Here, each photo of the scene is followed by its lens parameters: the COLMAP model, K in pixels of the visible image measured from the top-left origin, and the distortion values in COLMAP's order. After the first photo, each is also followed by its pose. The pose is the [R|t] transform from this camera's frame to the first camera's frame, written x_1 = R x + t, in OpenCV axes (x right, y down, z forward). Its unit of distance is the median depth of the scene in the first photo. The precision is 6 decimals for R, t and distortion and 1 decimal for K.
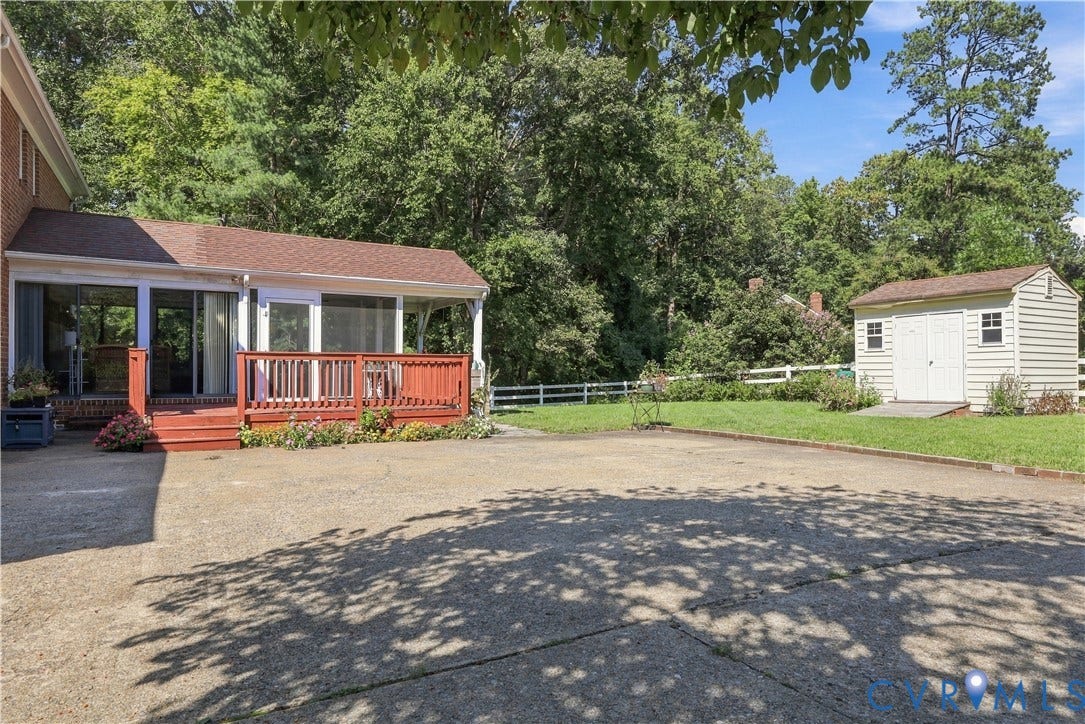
lens RADIAL K [[649.7, 0, 563.9], [0, 649.7, 380.5], [0, 0, 1]] dist [0.005027, -0.001417]
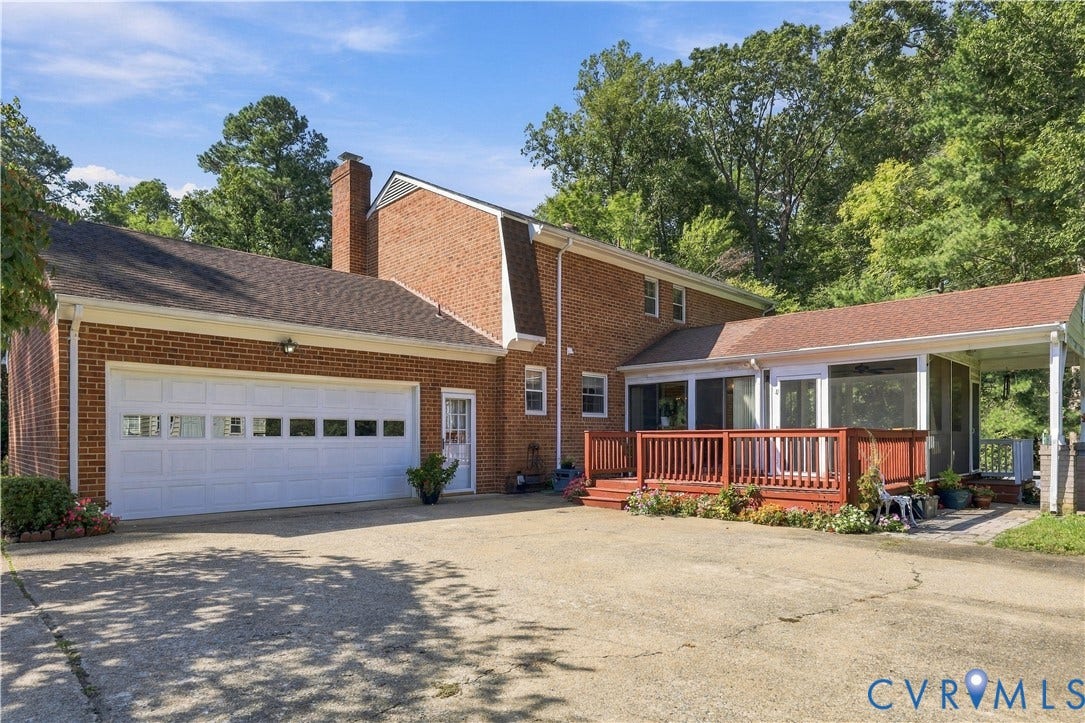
lens RADIAL K [[649.7, 0, 540.8], [0, 649.7, 372.0], [0, 0, 1]] dist [0.005027, -0.001417]
pose [[0.257847, -0.105785, -0.960377, 0.478110], [-0.020064, 0.993188, -0.114786, -0.009251], [0.965977, 0.048866, 0.253968, 0.414904]]
